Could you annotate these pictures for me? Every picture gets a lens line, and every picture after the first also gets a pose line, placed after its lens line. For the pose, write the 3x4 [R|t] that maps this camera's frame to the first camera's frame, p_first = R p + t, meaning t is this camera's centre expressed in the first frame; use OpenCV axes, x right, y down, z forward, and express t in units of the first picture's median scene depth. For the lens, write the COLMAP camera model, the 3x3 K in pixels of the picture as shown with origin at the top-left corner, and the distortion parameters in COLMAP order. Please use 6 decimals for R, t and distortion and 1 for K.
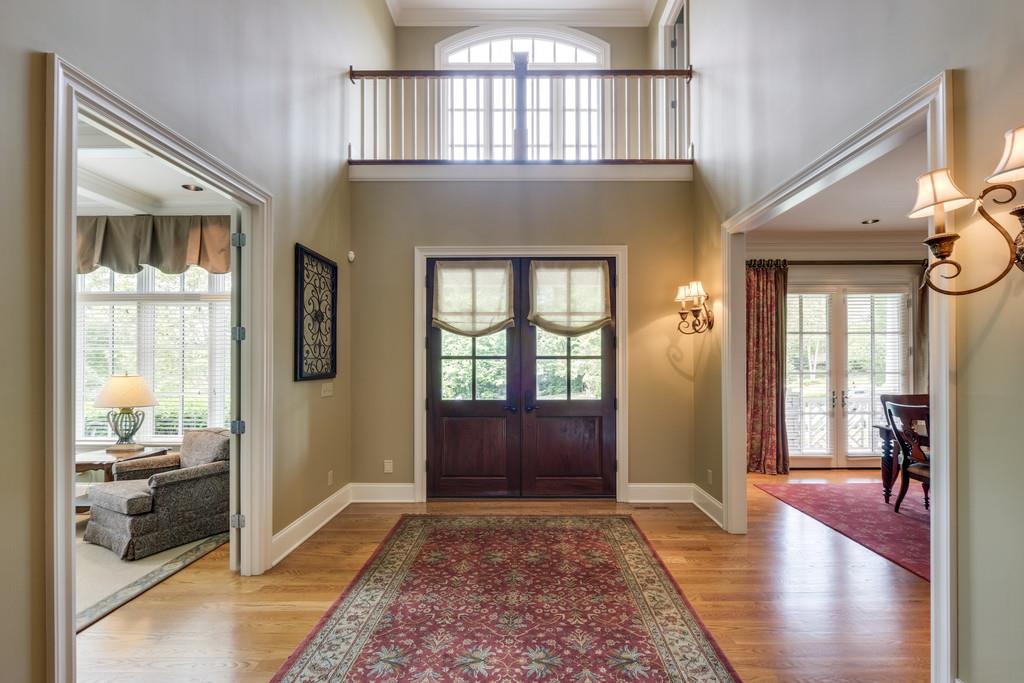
lens RADIAL K [[459.0, 0, 515.0], [0, 459.0, 361.1], [0, 0, 1]] dist [-0.003367, -0.000653]
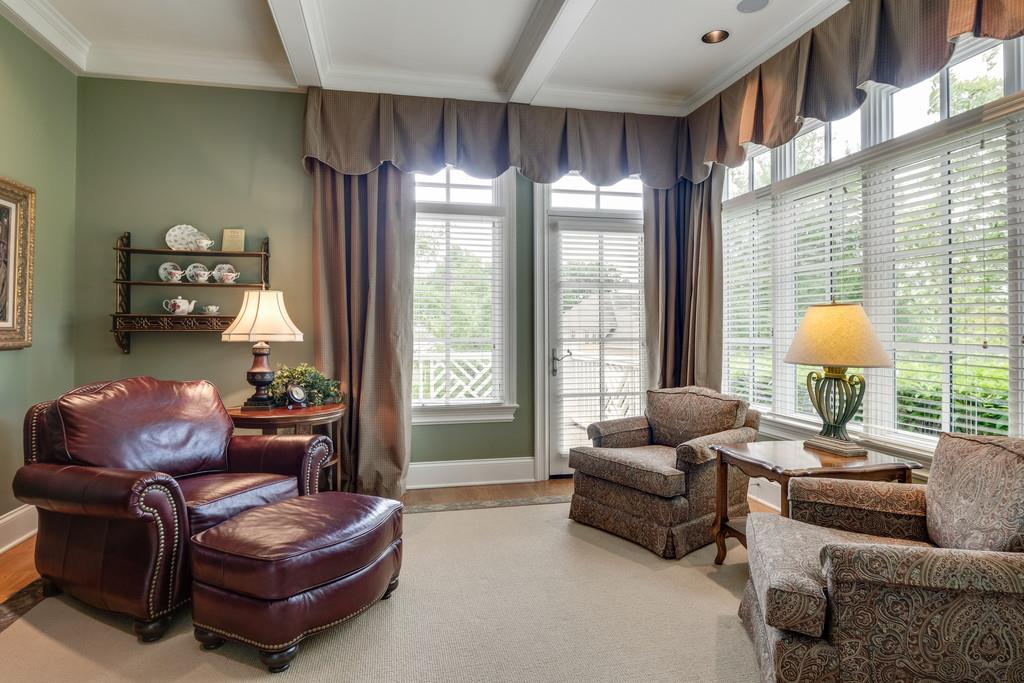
lens RADIAL K [[567.0, 0, 510.8], [0, 567.0, 320.9], [0, 0, 1]] dist [-0.019780, -0.000394]
pose [[0.217366, -0.010503, -0.976034, -0.314198], [0.002030, 0.999945, -0.010308, 0.056514], [0.976088, 0.000259, 0.217376, 0.511059]]
